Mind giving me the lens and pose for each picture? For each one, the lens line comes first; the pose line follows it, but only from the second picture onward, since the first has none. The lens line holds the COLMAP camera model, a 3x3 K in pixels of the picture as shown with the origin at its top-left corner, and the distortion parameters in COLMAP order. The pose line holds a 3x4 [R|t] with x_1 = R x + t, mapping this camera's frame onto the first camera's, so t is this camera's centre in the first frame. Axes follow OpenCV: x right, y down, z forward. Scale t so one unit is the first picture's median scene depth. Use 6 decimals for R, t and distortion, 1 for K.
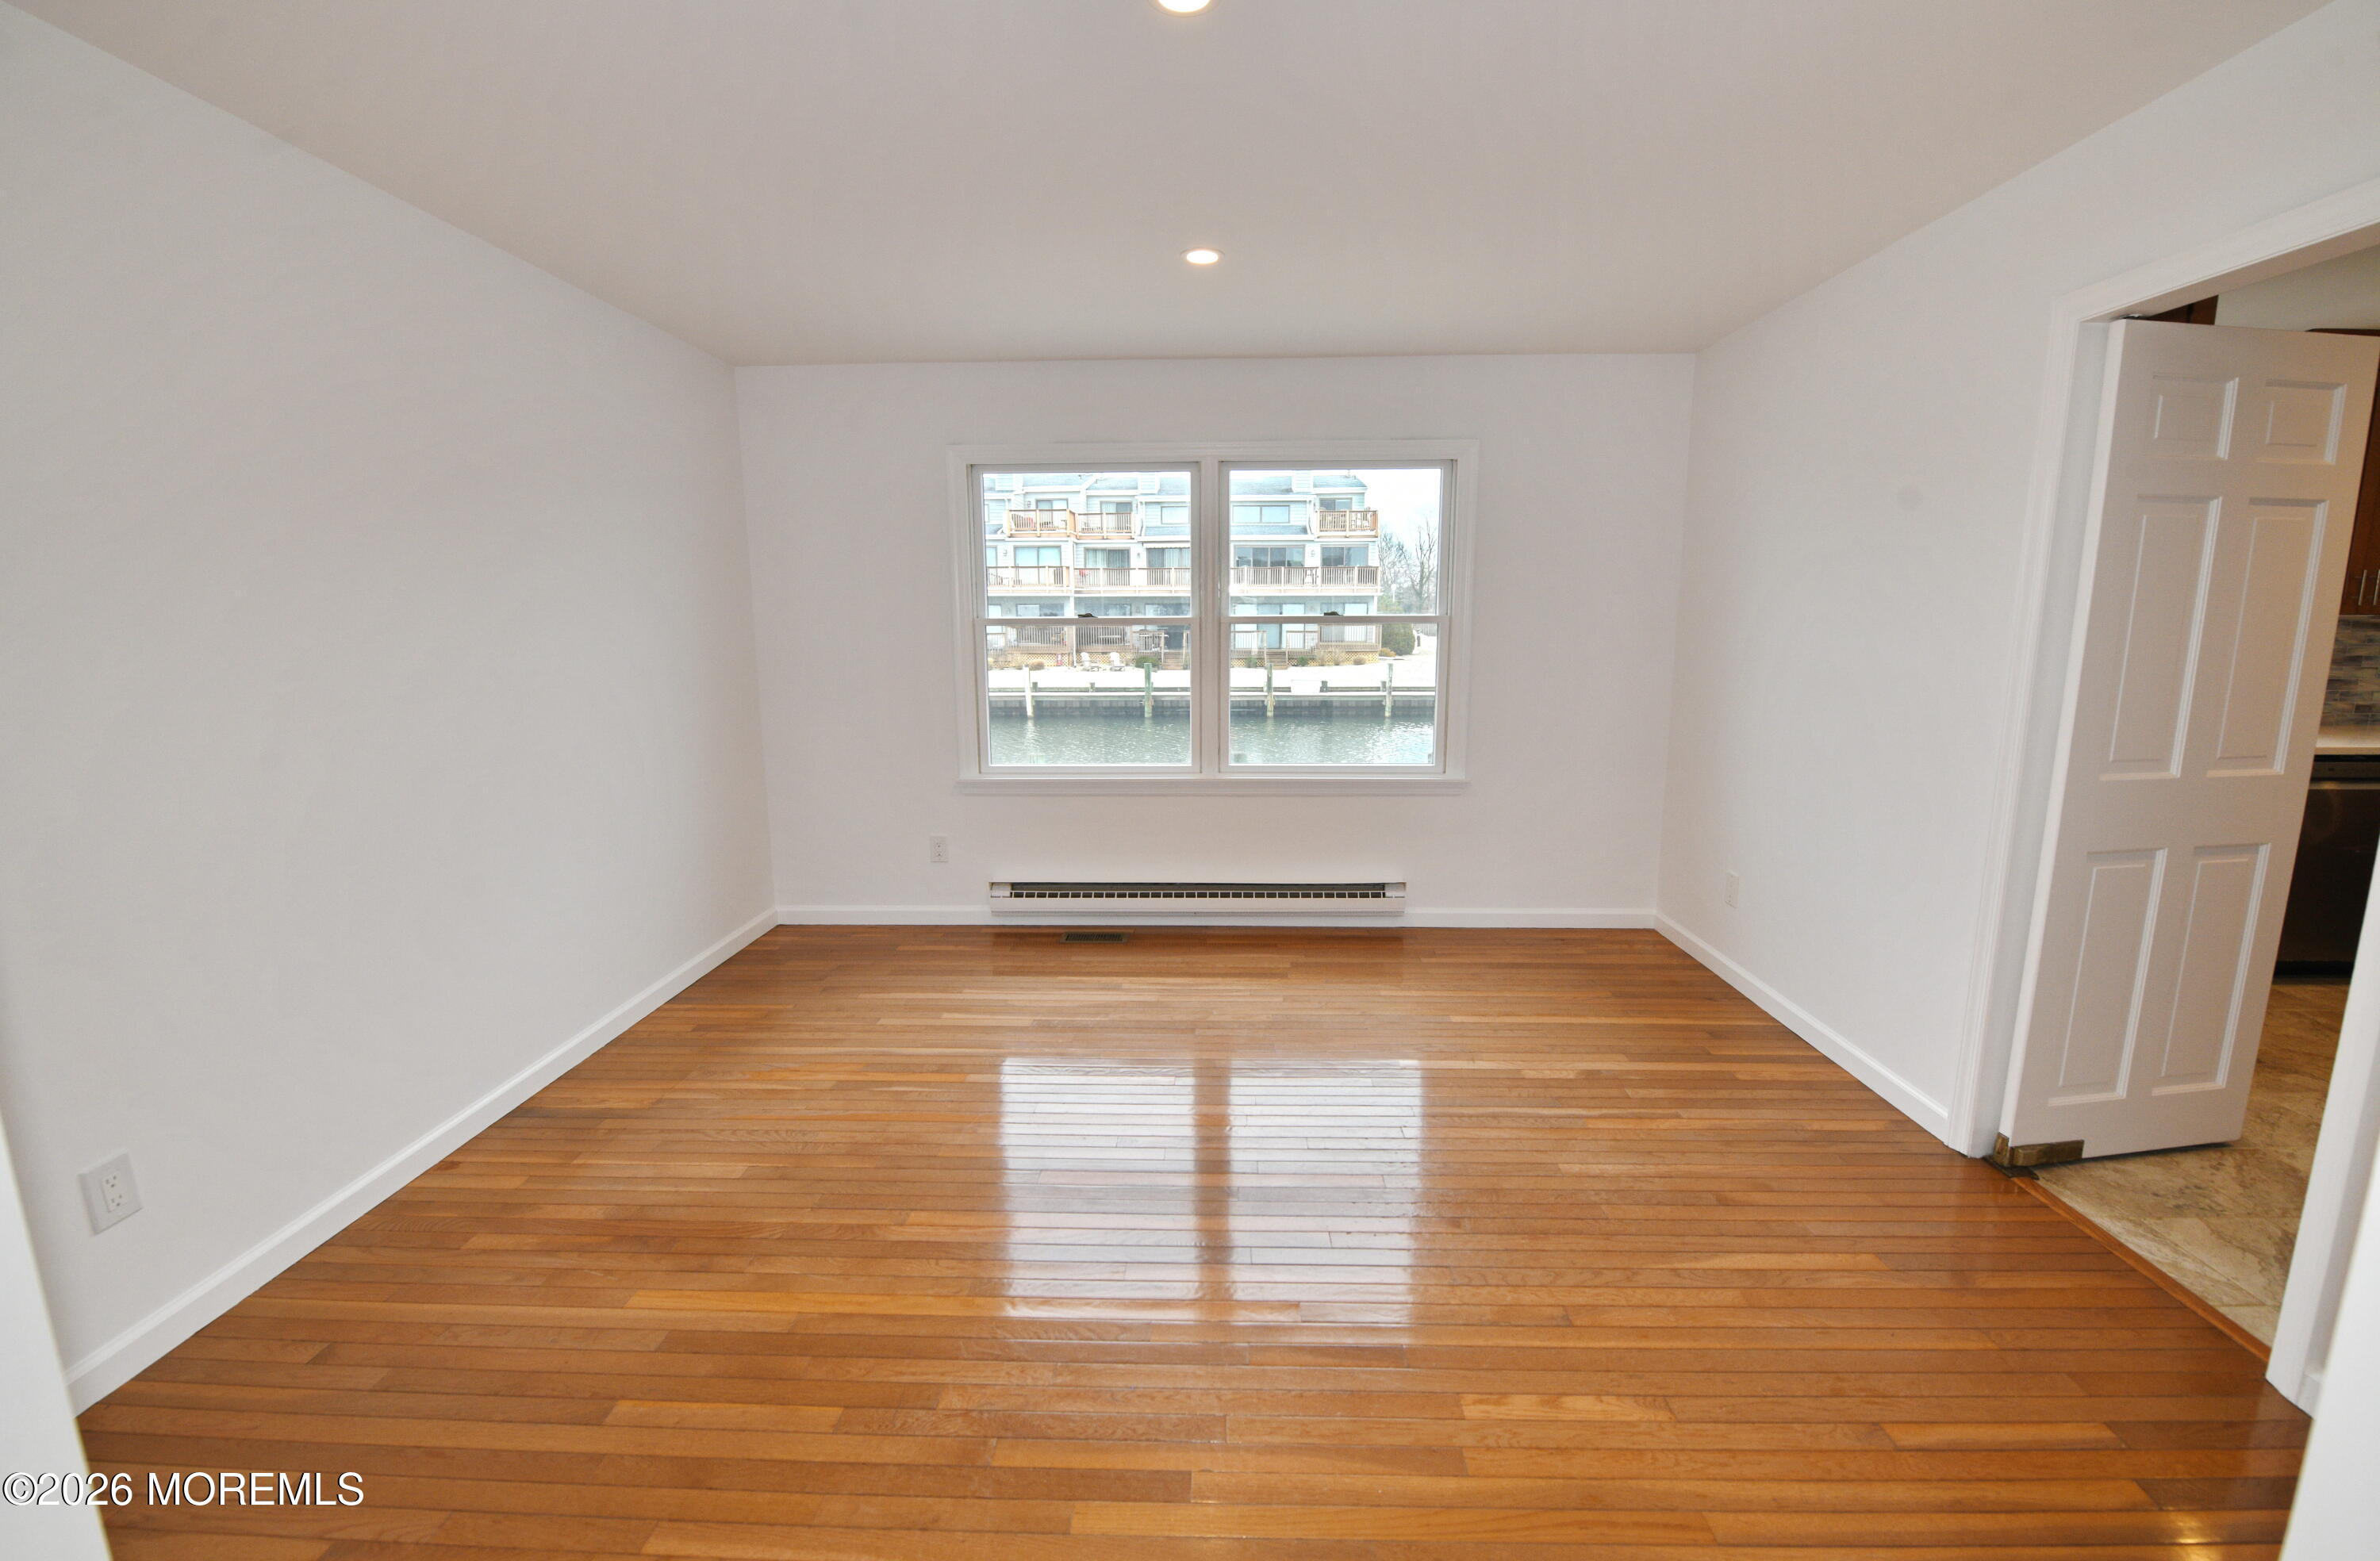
lens RADIAL K [[949.9, 0, 1196.6], [0, 949.9, 776.6], [0, 0, 1]] dist [-0.001824, -0.000020]
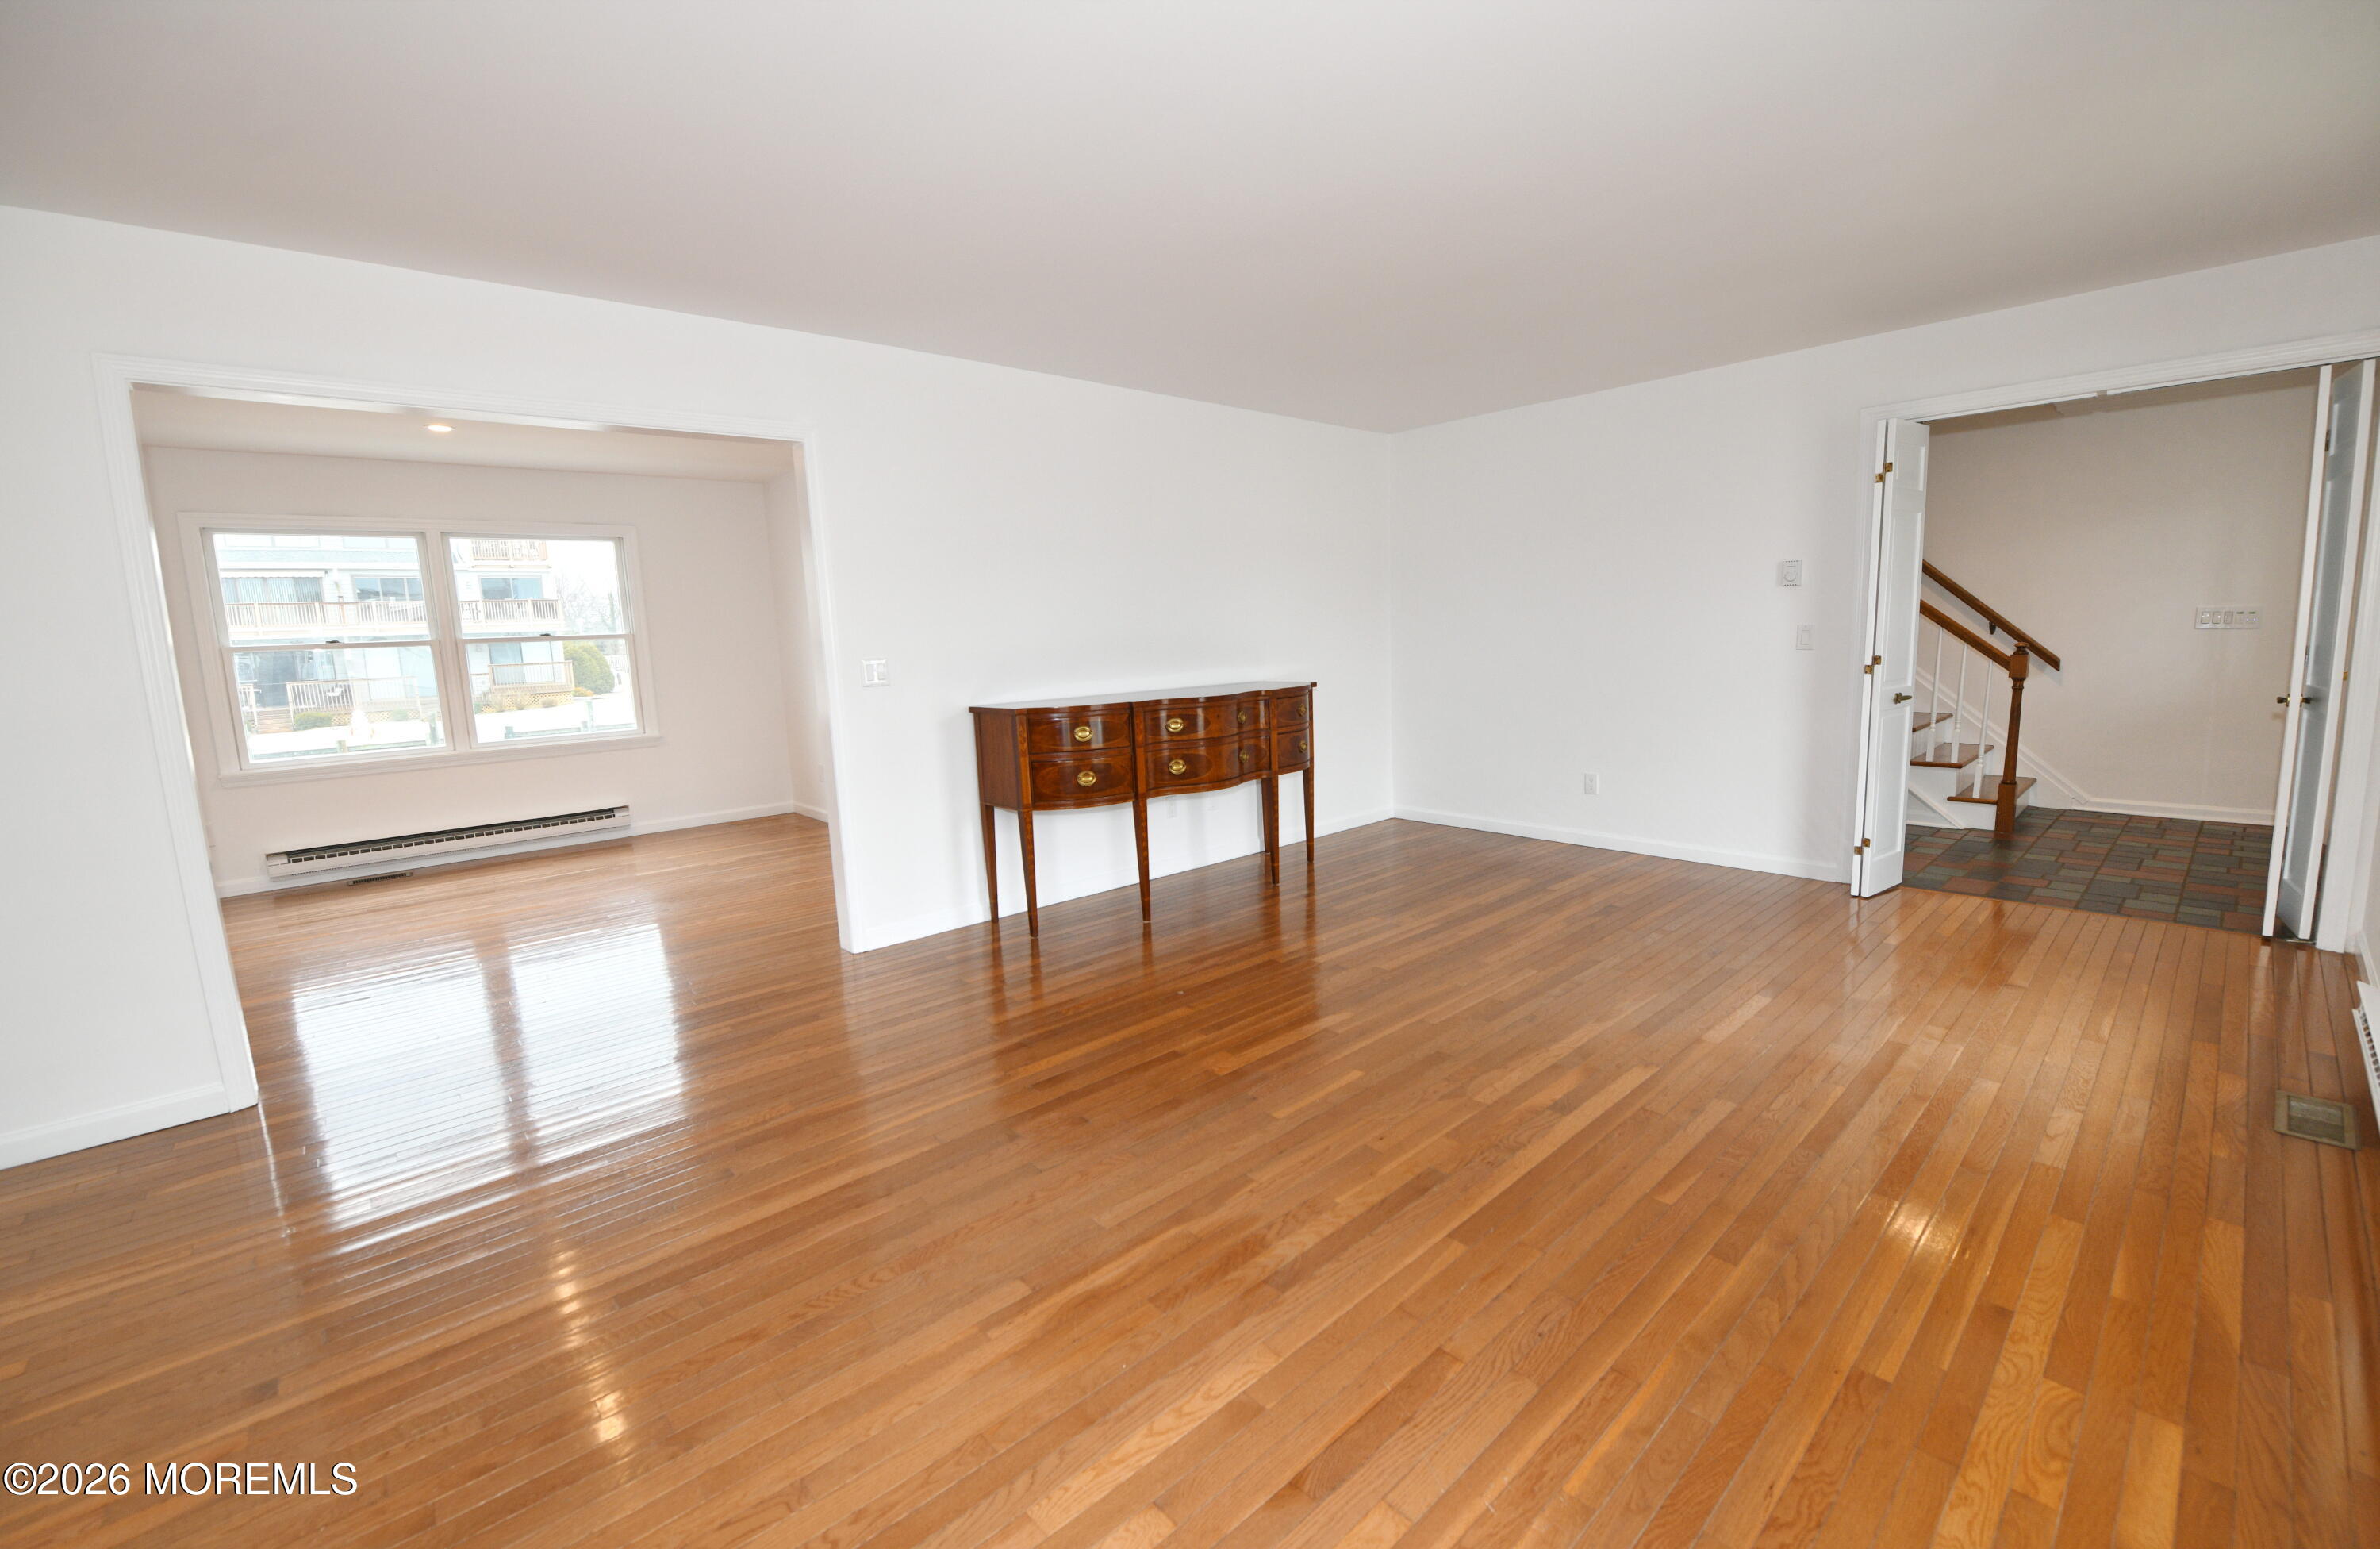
lens RADIAL K [[968.9, 0, 1196.3], [0, 968.9, 765.9], [0, 0, 1]] dist [-0.016118, -0.000196]
pose [[0.719789, -0.121820, 0.683420, -0.173761], [0.152308, 0.988208, 0.015735, 0.159598], [-0.677278, 0.092764, 0.729855, -0.755360]]
